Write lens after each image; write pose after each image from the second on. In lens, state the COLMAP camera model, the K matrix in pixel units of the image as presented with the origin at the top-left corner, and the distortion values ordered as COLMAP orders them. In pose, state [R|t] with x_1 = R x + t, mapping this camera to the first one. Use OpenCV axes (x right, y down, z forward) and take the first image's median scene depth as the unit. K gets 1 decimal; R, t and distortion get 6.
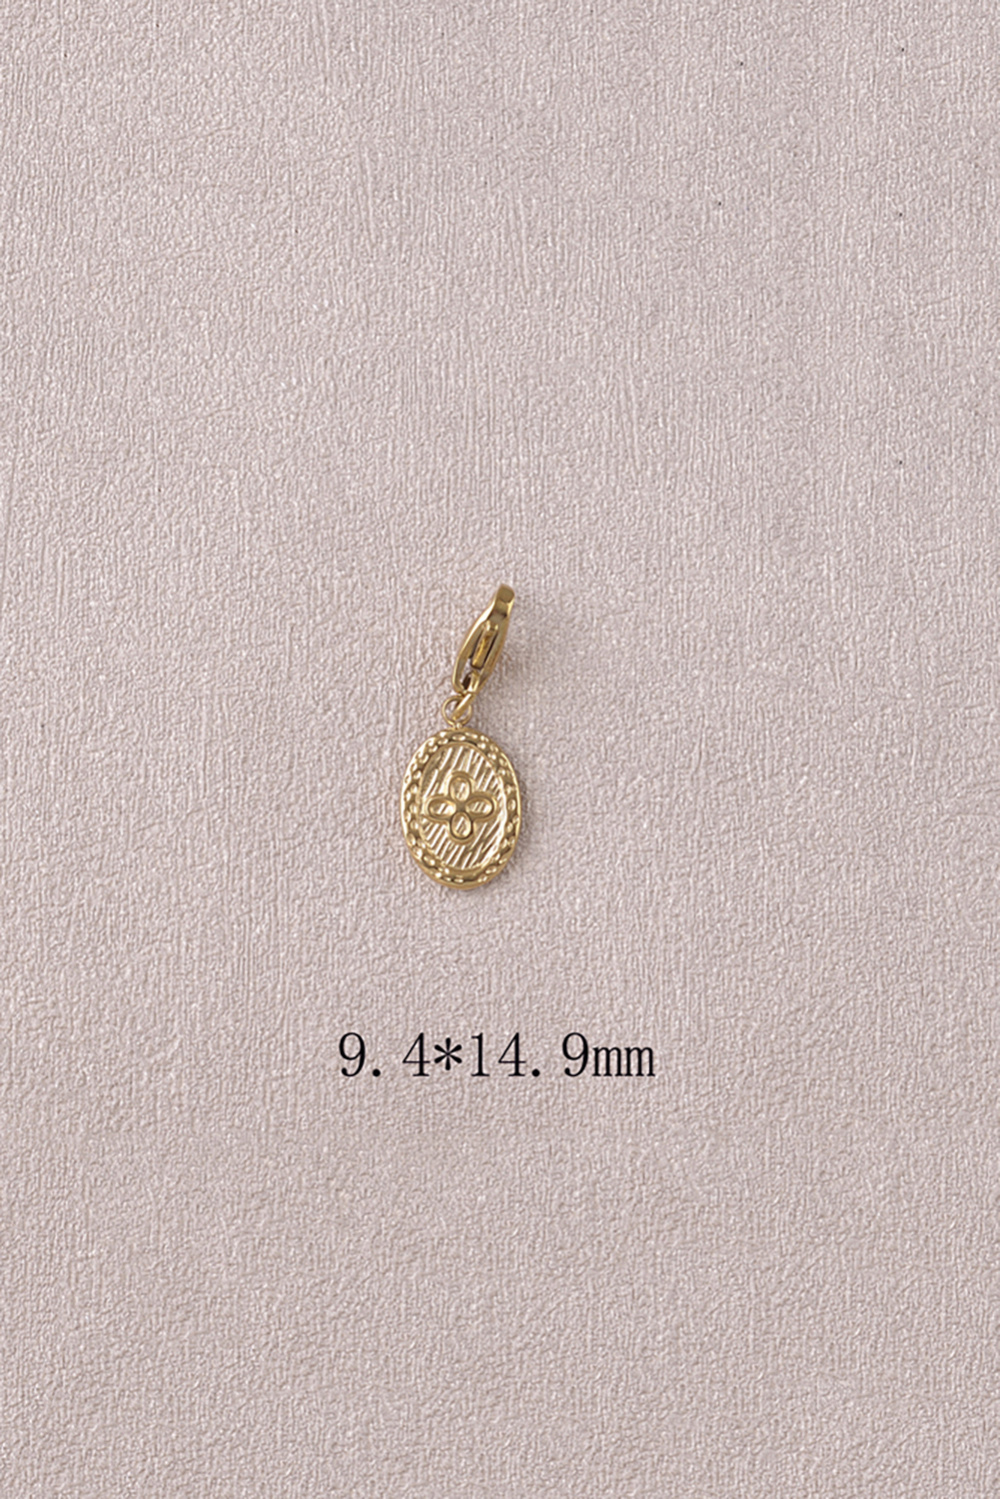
lens RADIAL K [[2680.7, 0, 500.4], [0, 2680.7, 752.5], [0, 0, 1]] dist [-0.051283, 0.000000]
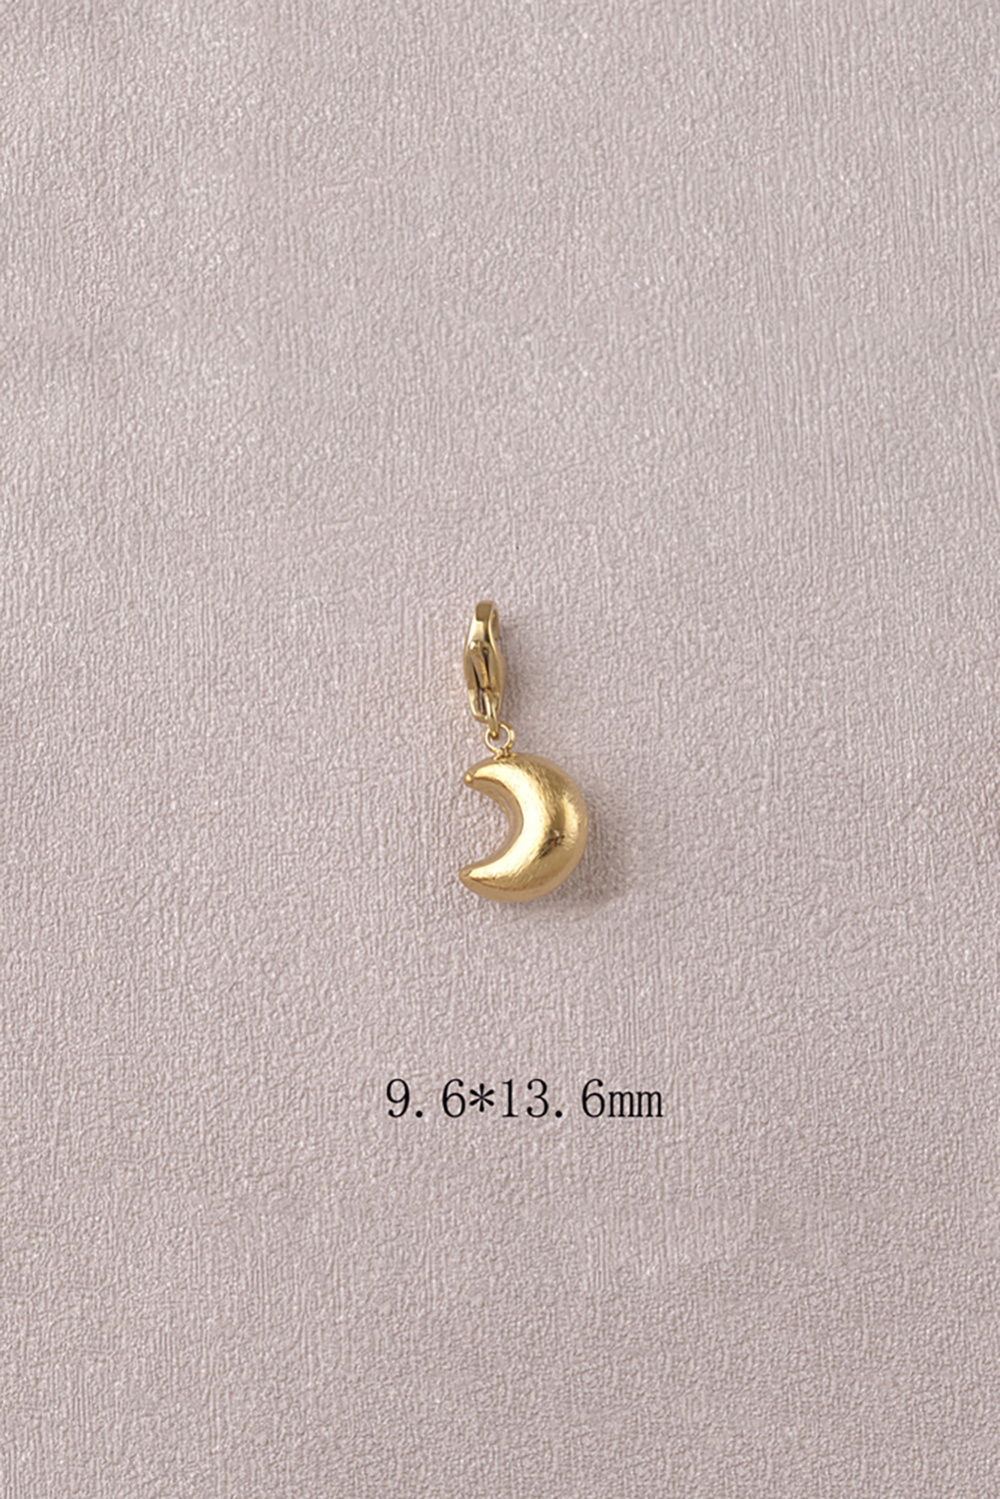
lens RADIAL K [[2680.7, 0, 499.7], [0, 2680.7, 742.4], [0, 0, 1]] dist [-0.051283, 0.000000]
pose [[0.999461, -0.032484, 0.004749, -0.142901], [0.032561, 0.999322, -0.017196, -0.010177], [-0.004188, 0.017341, 0.999841, 0.019343]]
